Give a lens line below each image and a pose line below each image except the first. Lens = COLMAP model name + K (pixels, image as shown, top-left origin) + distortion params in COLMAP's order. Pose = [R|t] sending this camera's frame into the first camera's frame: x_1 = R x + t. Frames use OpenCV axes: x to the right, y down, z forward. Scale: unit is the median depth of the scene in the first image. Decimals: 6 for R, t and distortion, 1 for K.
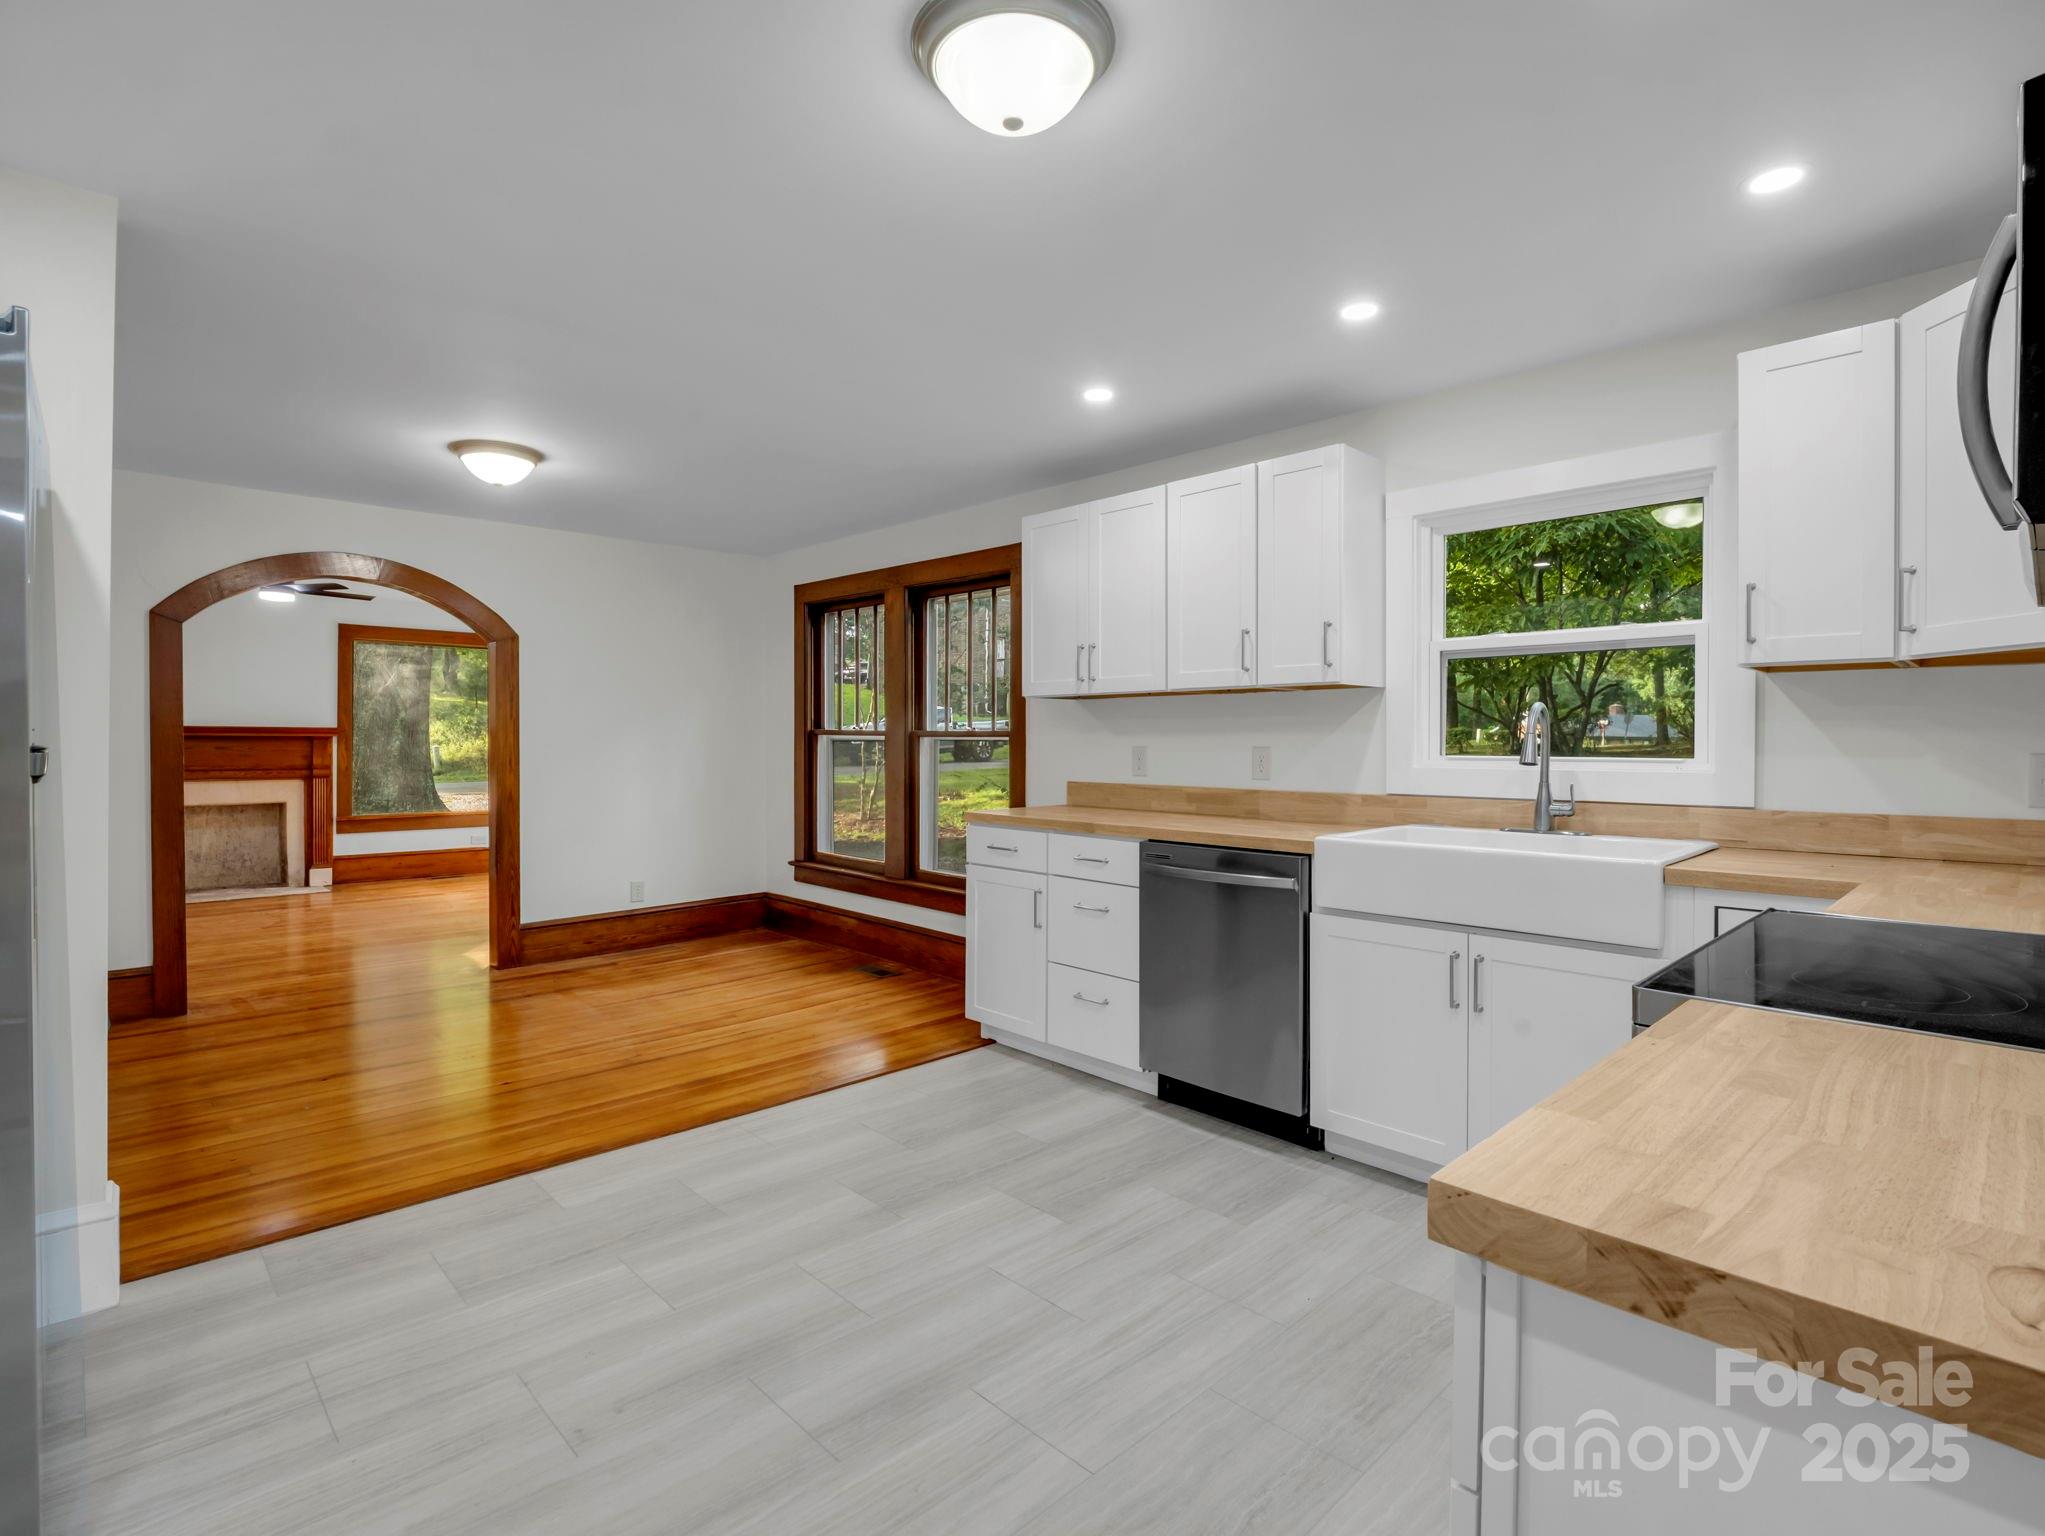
lens RADIAL K [[1000.7, 0, 1017.5], [0, 1000.7, 751.4], [0, 0, 1]] dist [-0.003042, -0.008051]
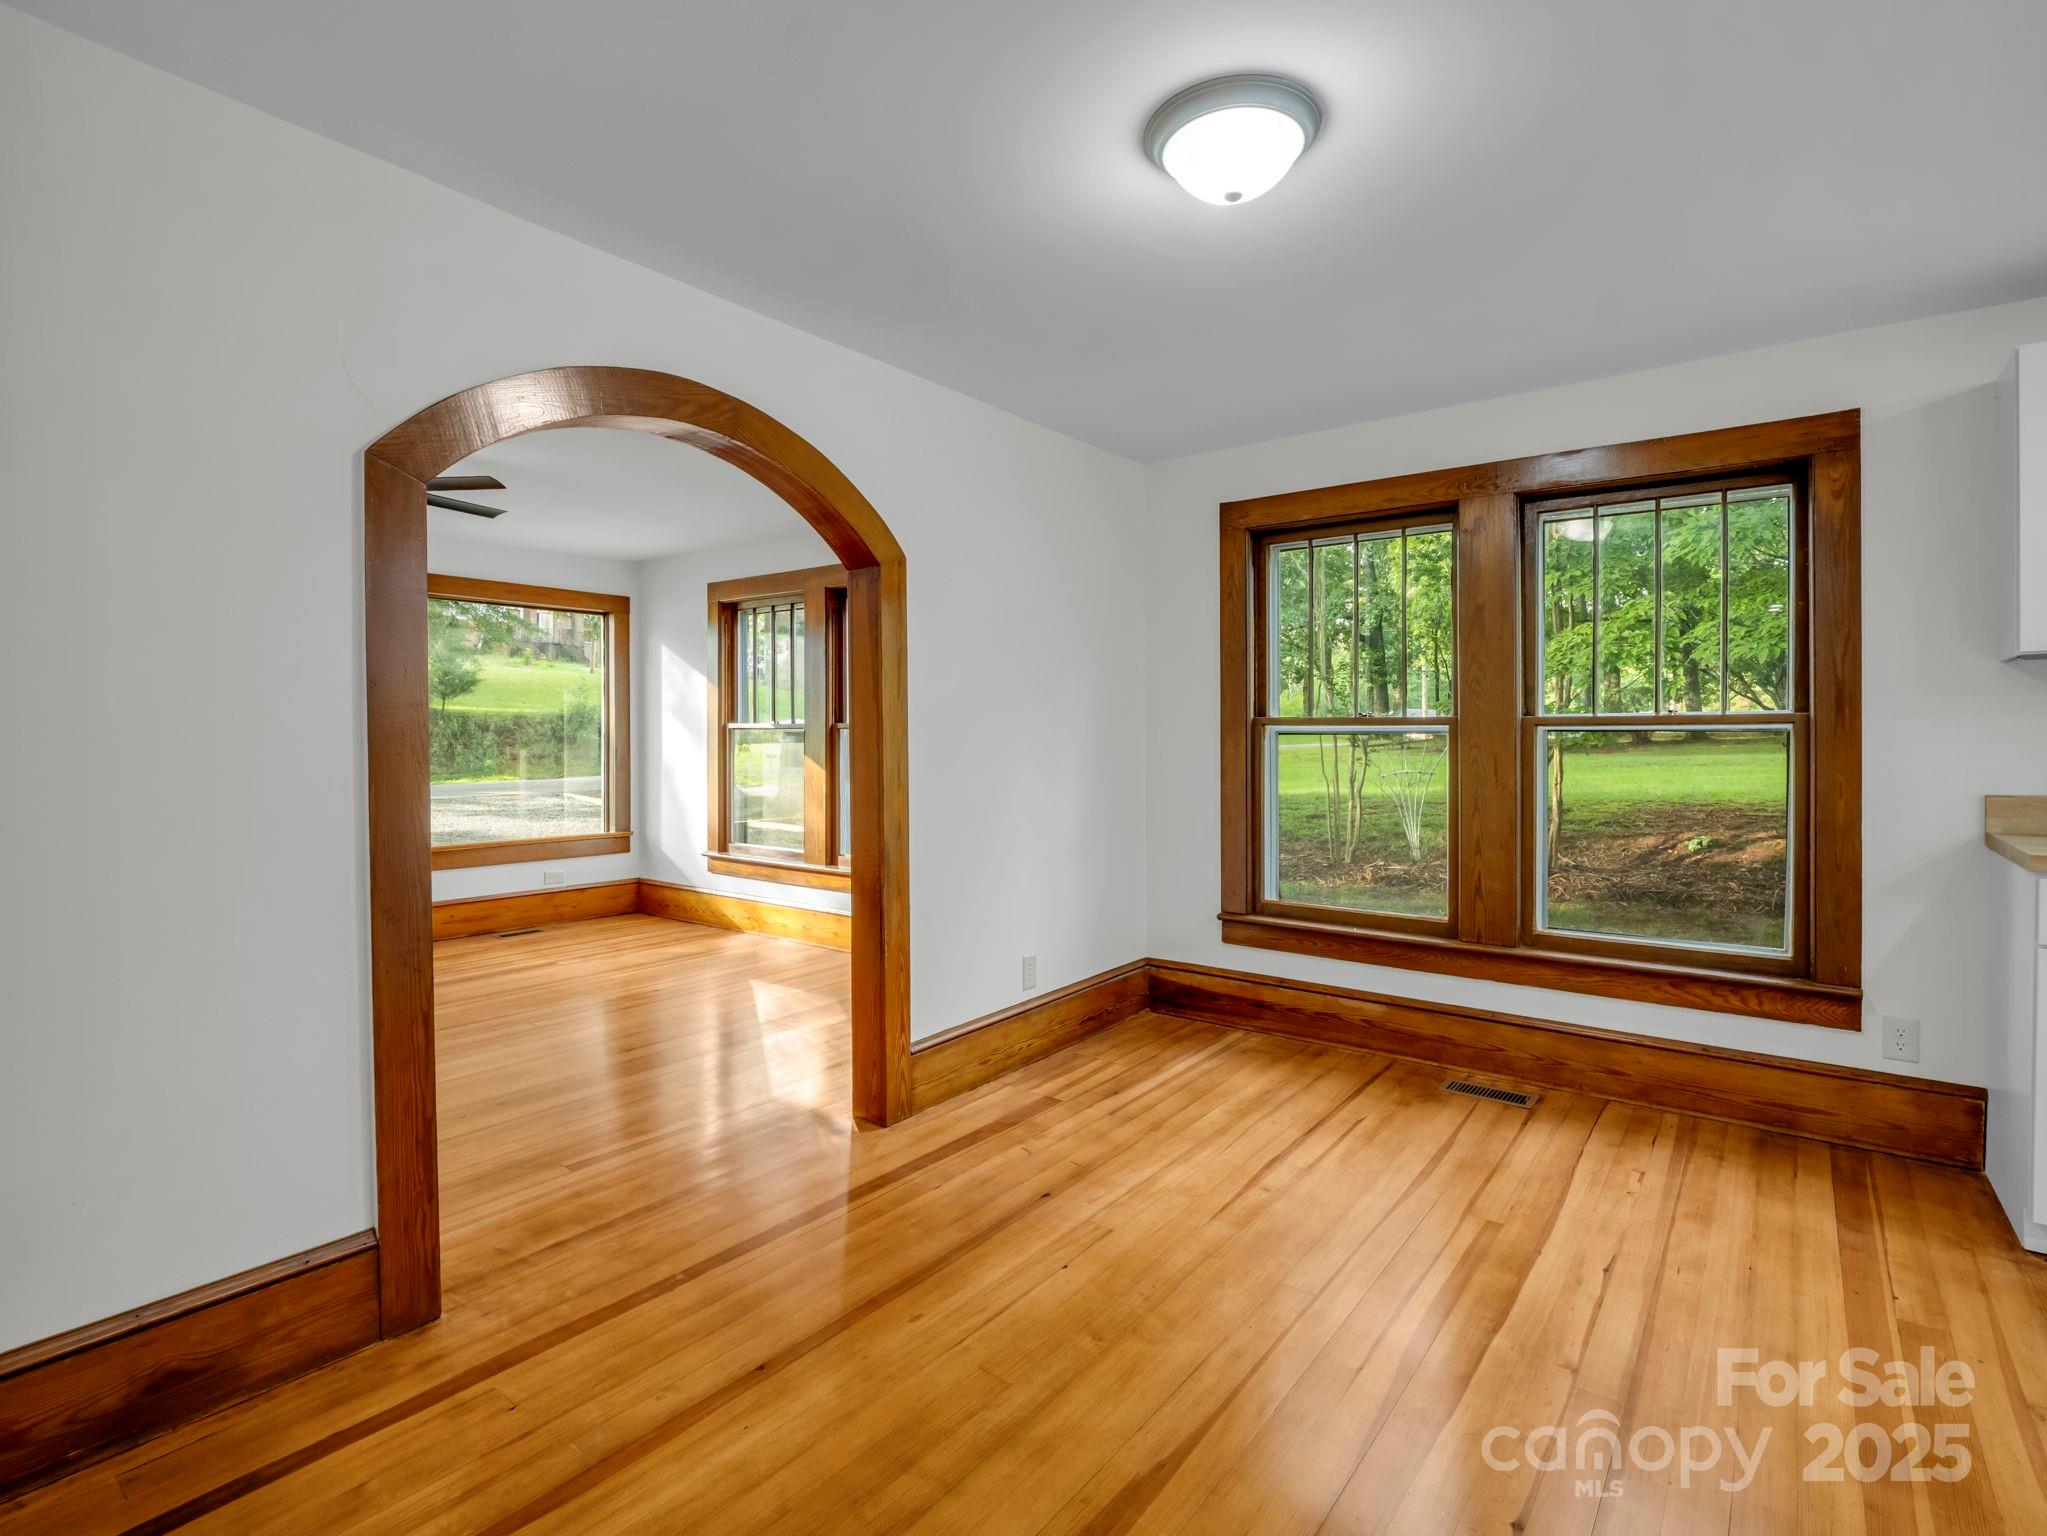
lens RADIAL K [[1007.3, 0, 1023.5], [0, 1007.3, 768.0], [0, 0, 1]] dist [0.041924, -0.032992]
pose [[0.987417, -0.011729, 0.157705, -0.525416], [0.008570, 0.999749, 0.020691, -0.004235], [-0.157908, -0.019079, 0.987269, 0.398936]]
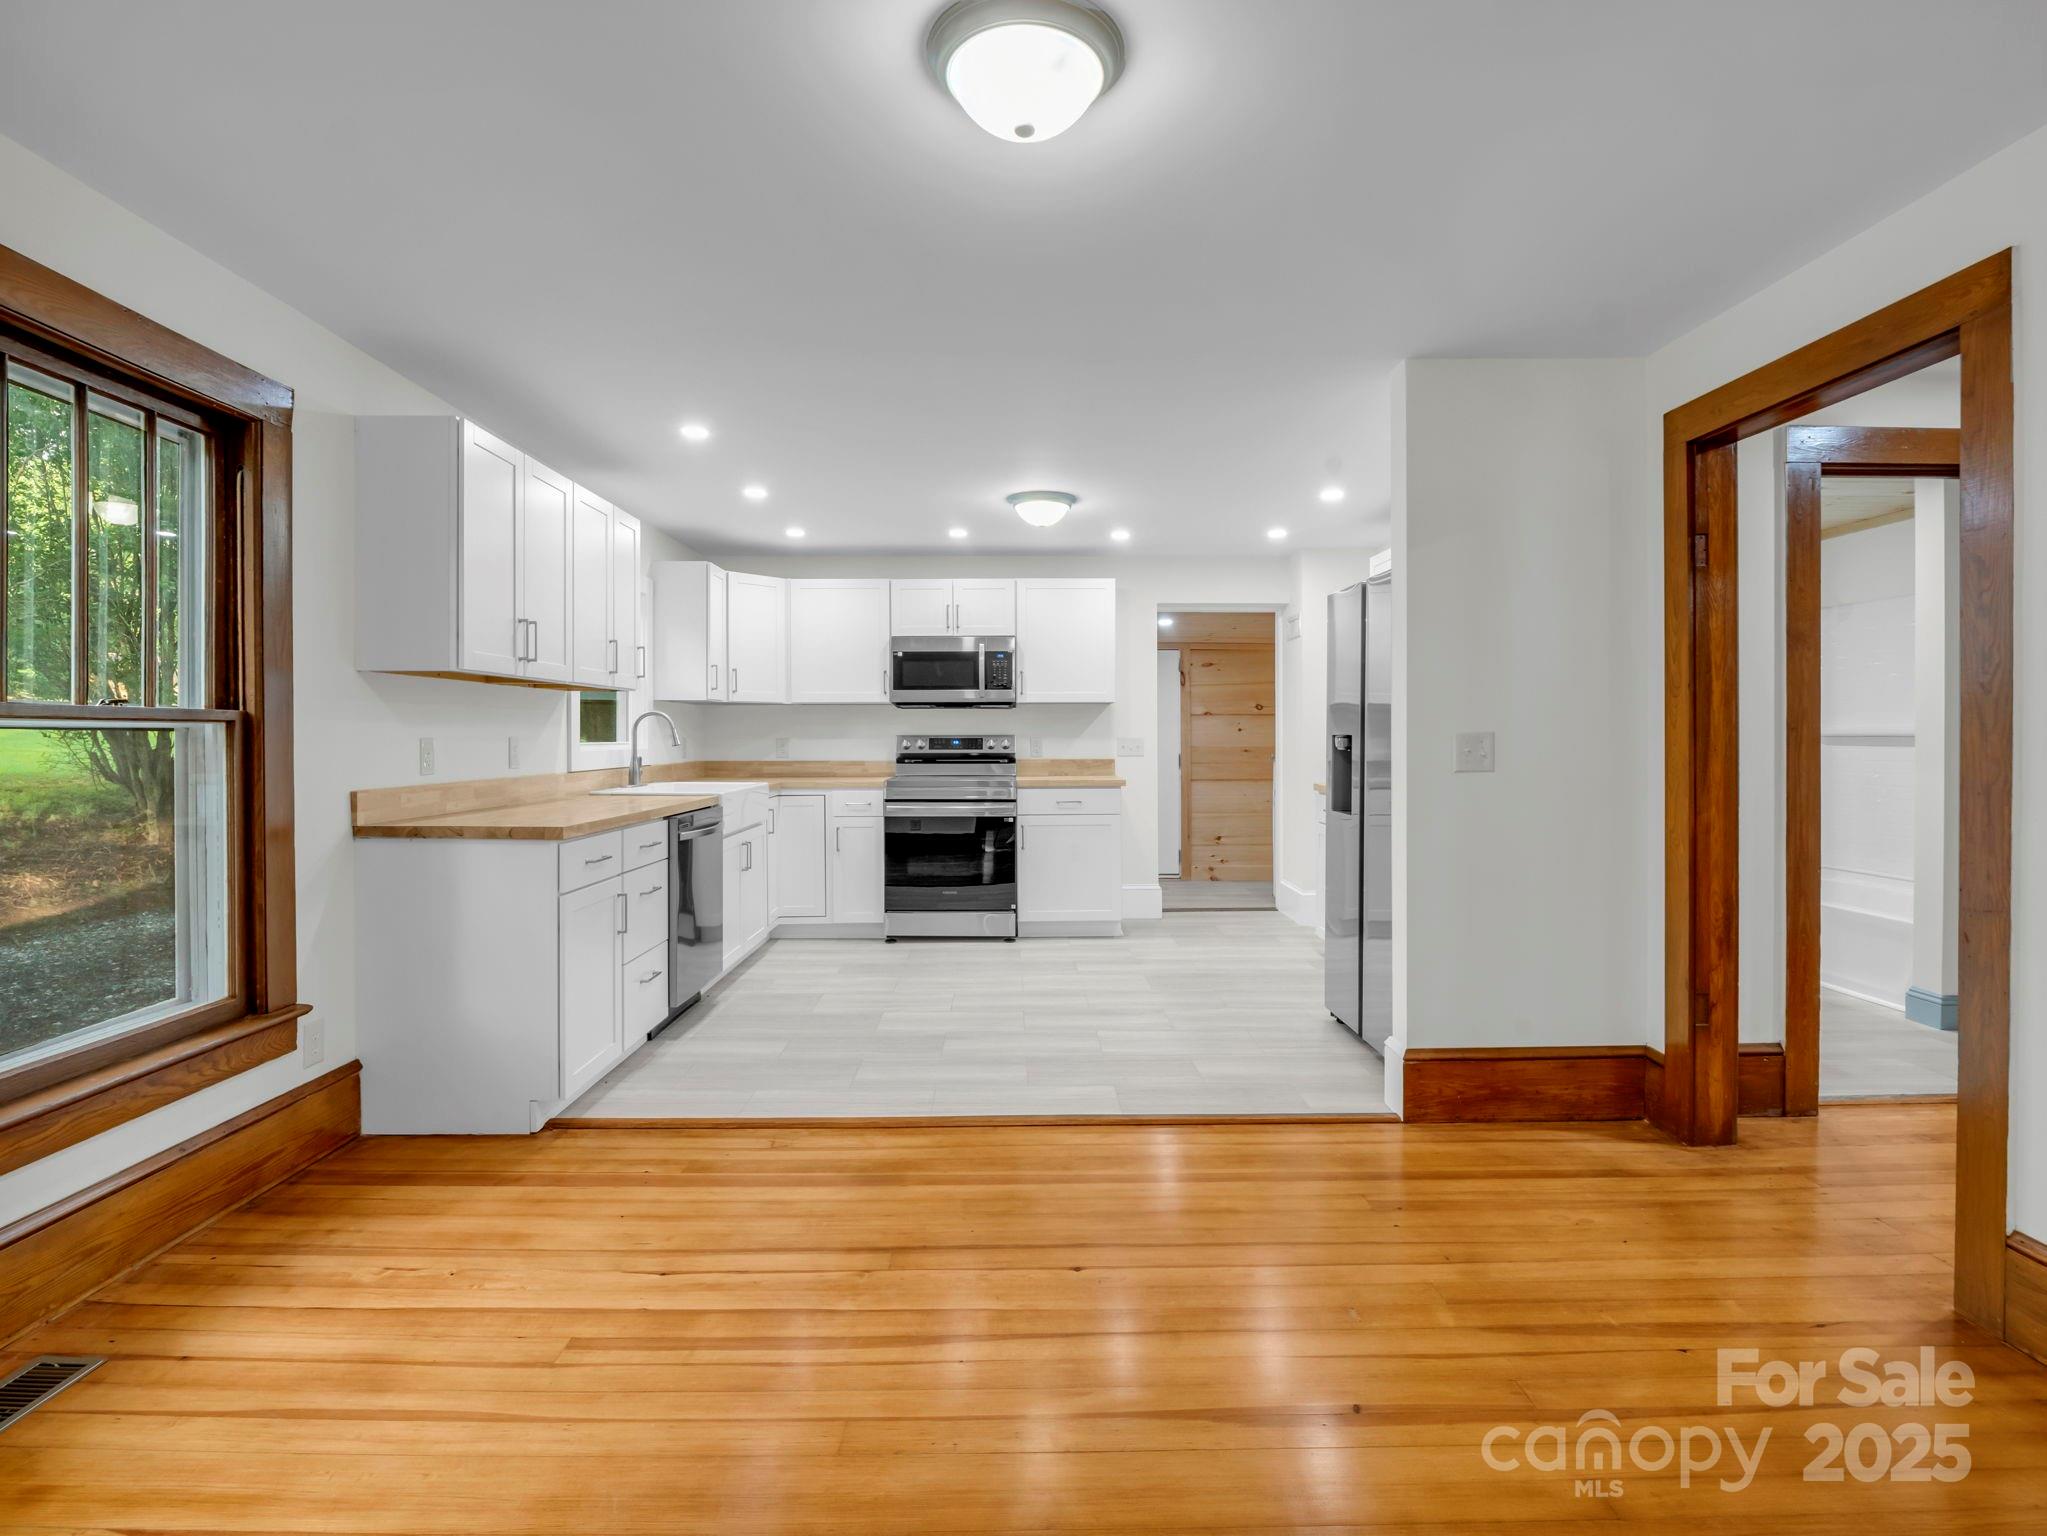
lens RADIAL K [[995.1, 0, 1029.8], [0, 995.1, 747.0], [0, 0, 1]] dist [-0.017750, 0.000979]
pose [[-0.735081, -0.009568, 0.677912, -0.607656], [0.005659, 0.999779, 0.020247, -0.008605], [-0.677956, 0.018719, -0.734865, 0.981455]]
